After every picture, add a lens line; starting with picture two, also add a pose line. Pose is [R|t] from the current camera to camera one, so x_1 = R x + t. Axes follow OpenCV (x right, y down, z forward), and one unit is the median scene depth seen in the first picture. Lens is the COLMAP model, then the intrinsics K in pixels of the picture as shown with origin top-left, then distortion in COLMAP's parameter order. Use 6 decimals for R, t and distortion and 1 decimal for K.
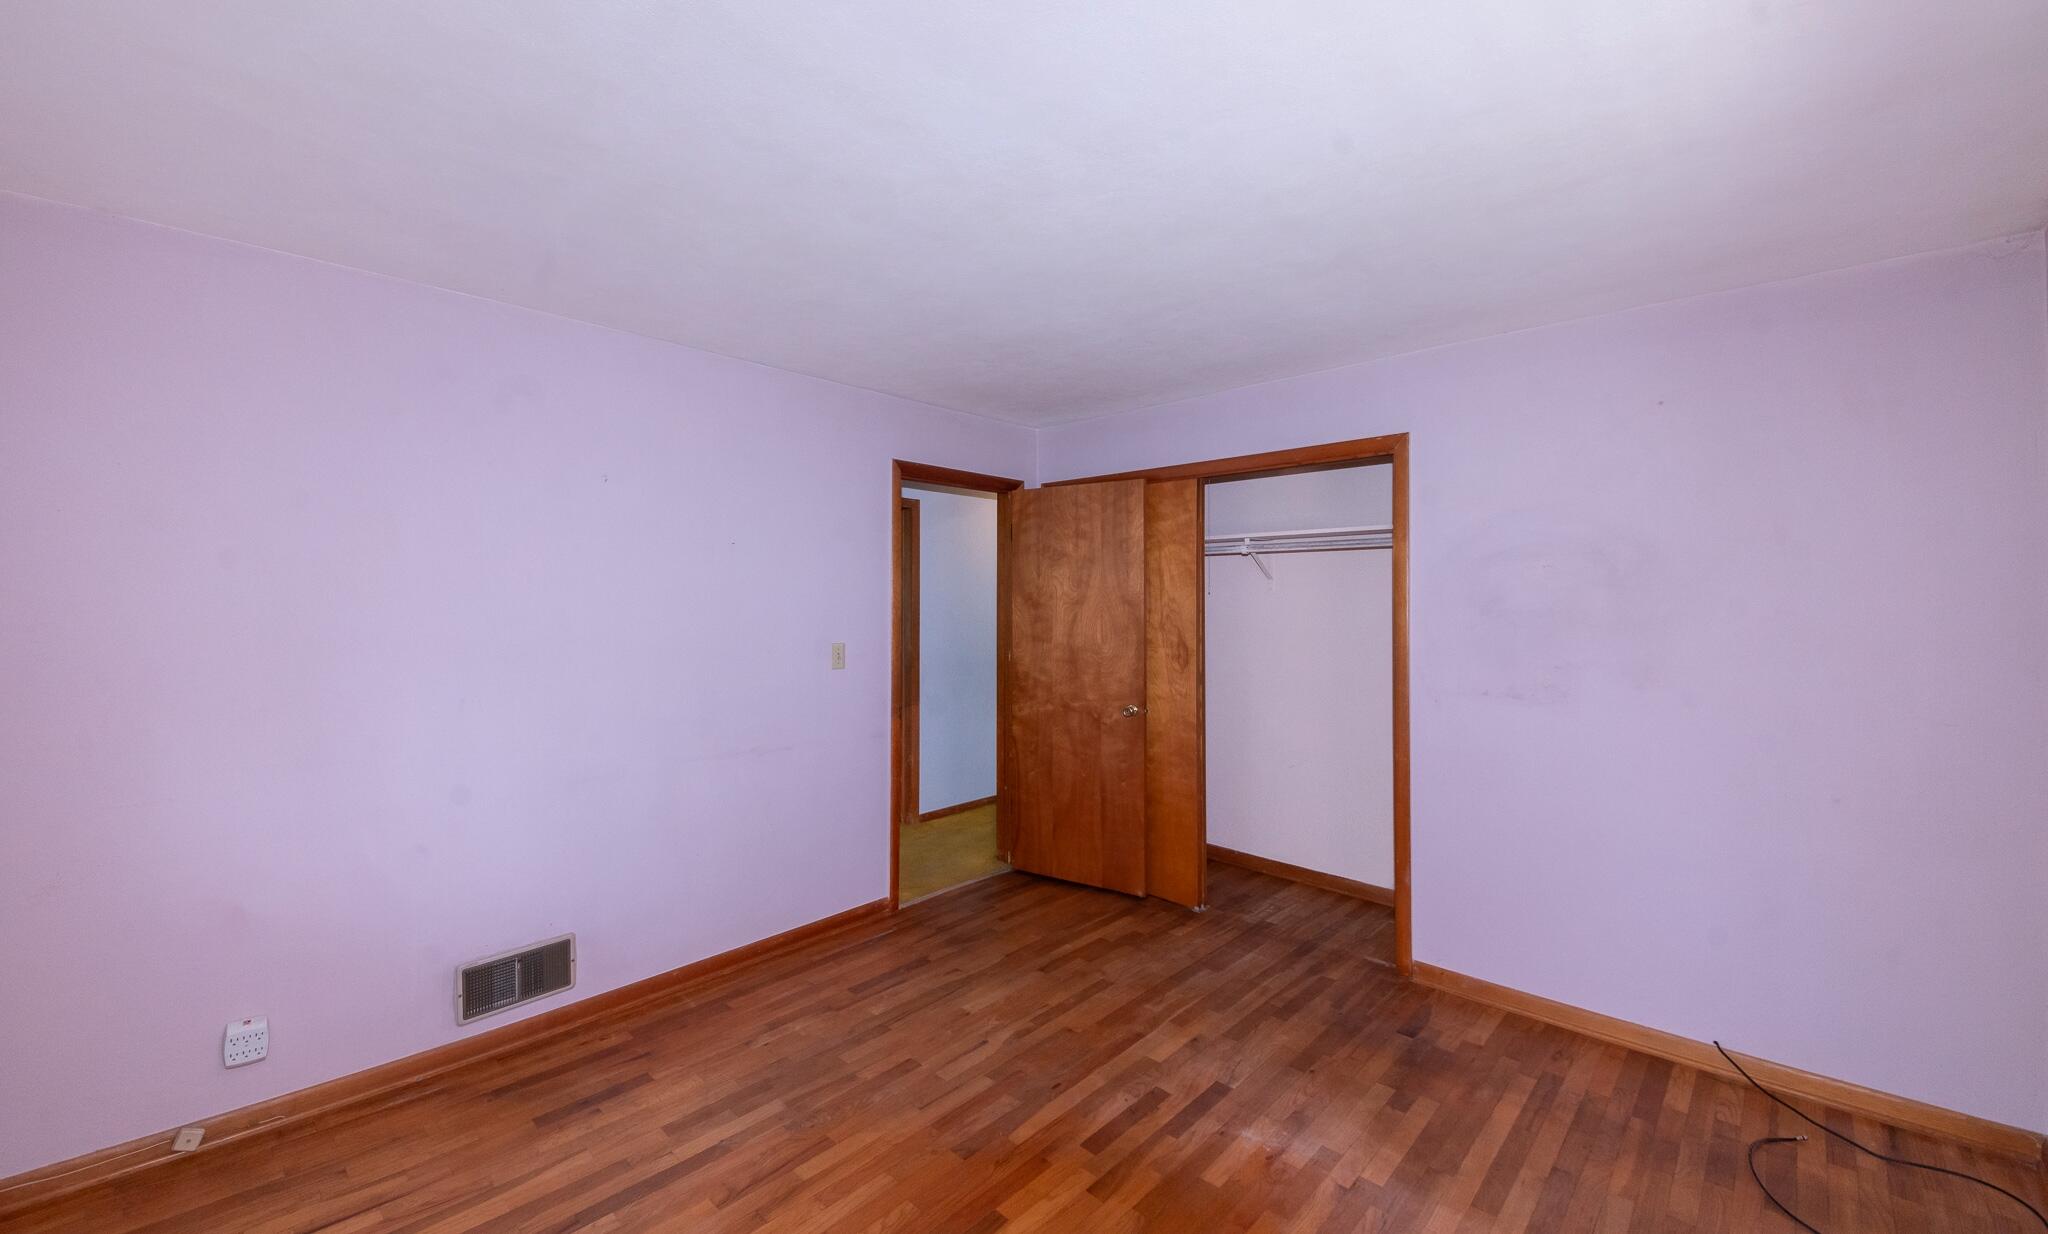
lens RADIAL K [[823.1, 0, 1024.0], [0, 823.1, 617.0], [0, 0, 1]] dist [0.022138, -0.018477]
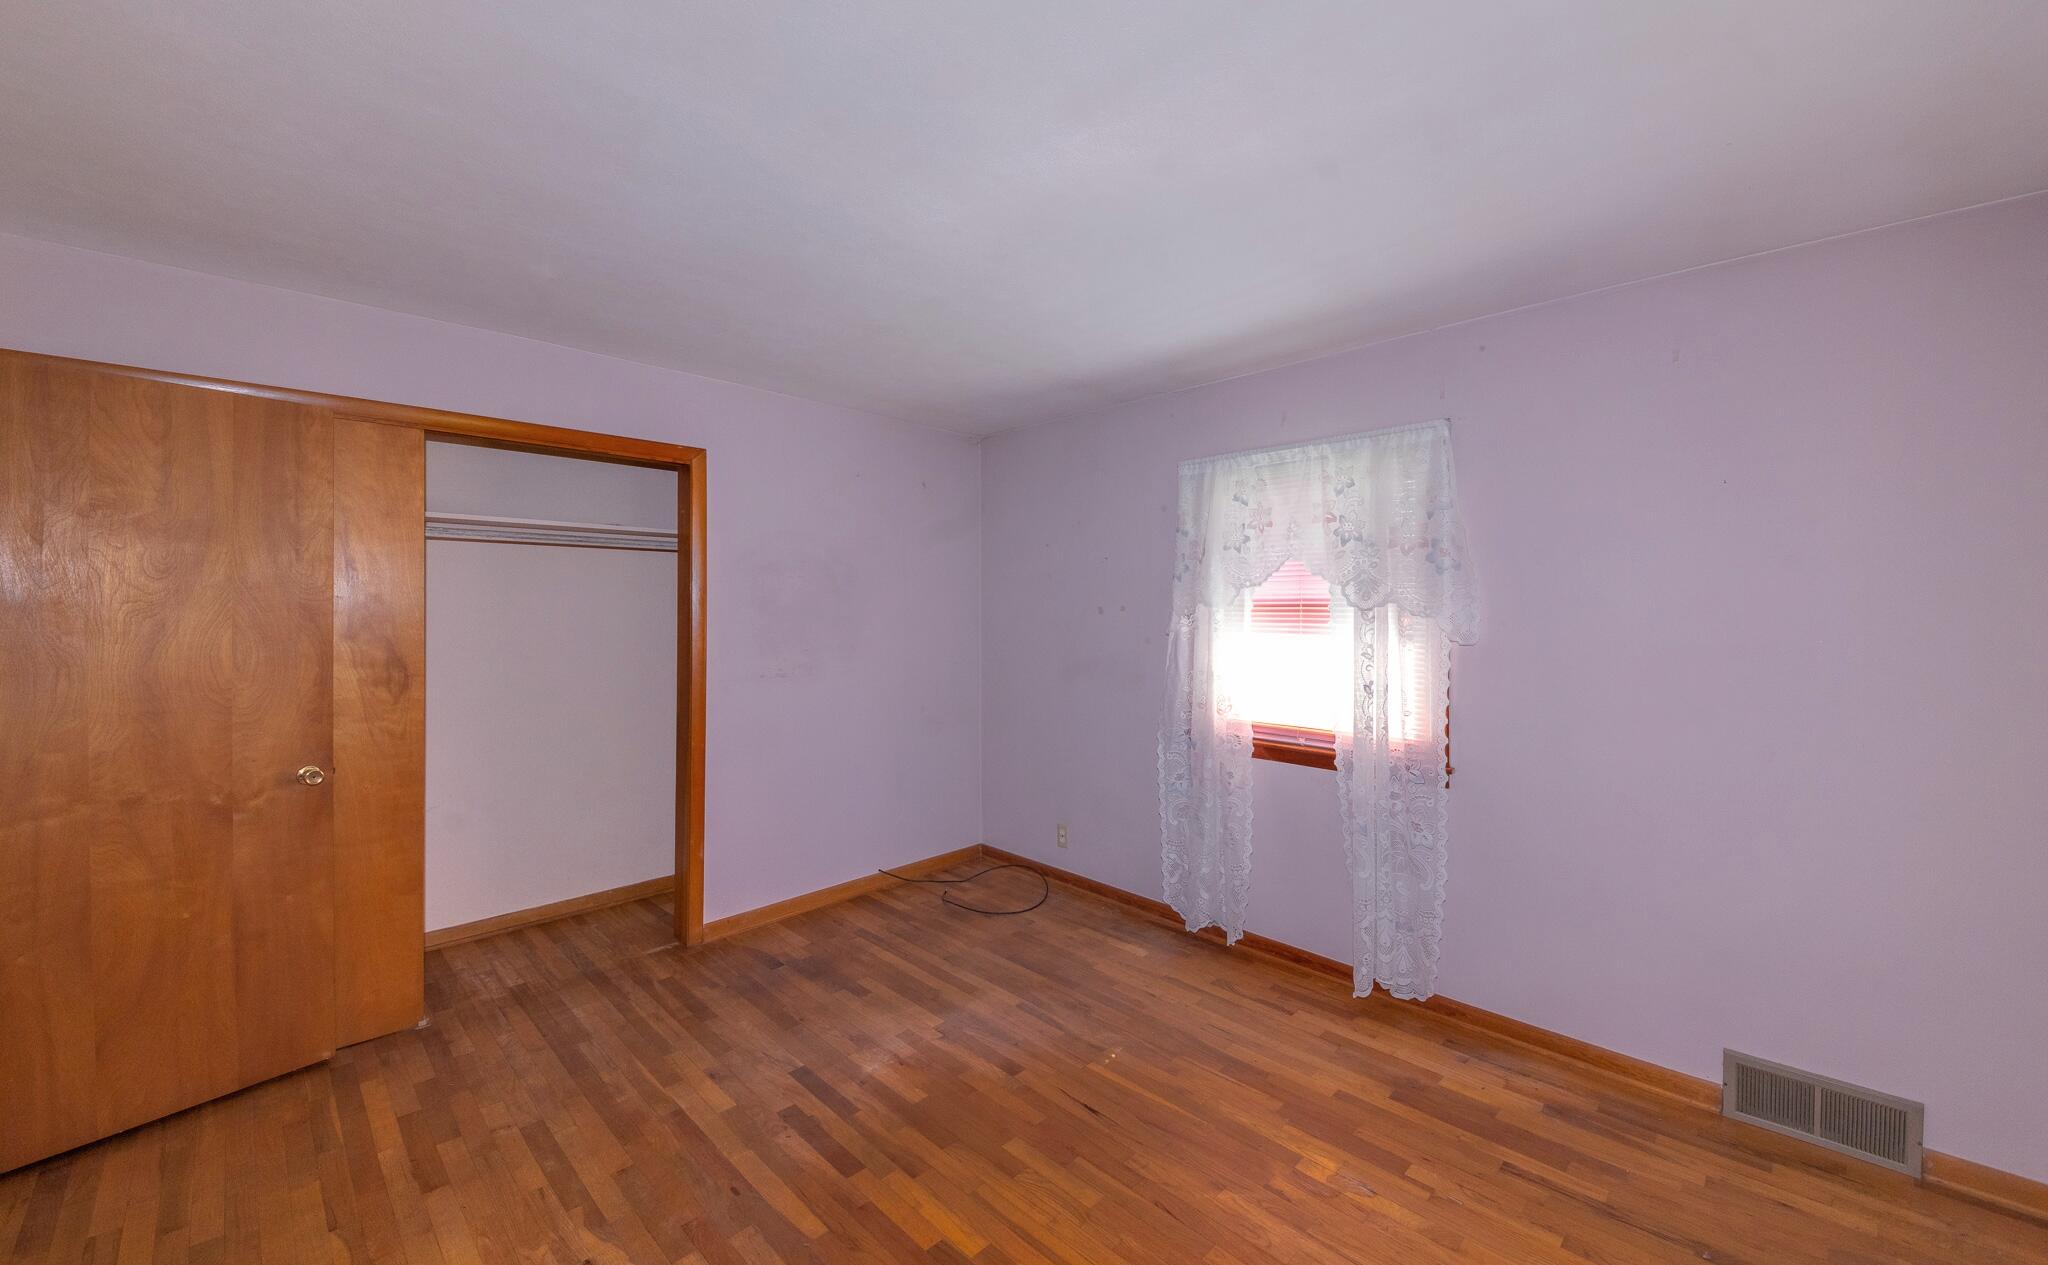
lens RADIAL K [[783.5, 0, 1024.4], [0, 783.5, 603.2], [0, 0, 1]] dist [0.046431, -0.024390]
pose [[0.025991, -0.000520, 0.999662, -0.624094], [0.023027, 0.999735, -0.000079, -0.007052], [-0.999397, 0.023021, 0.025996, 0.570586]]
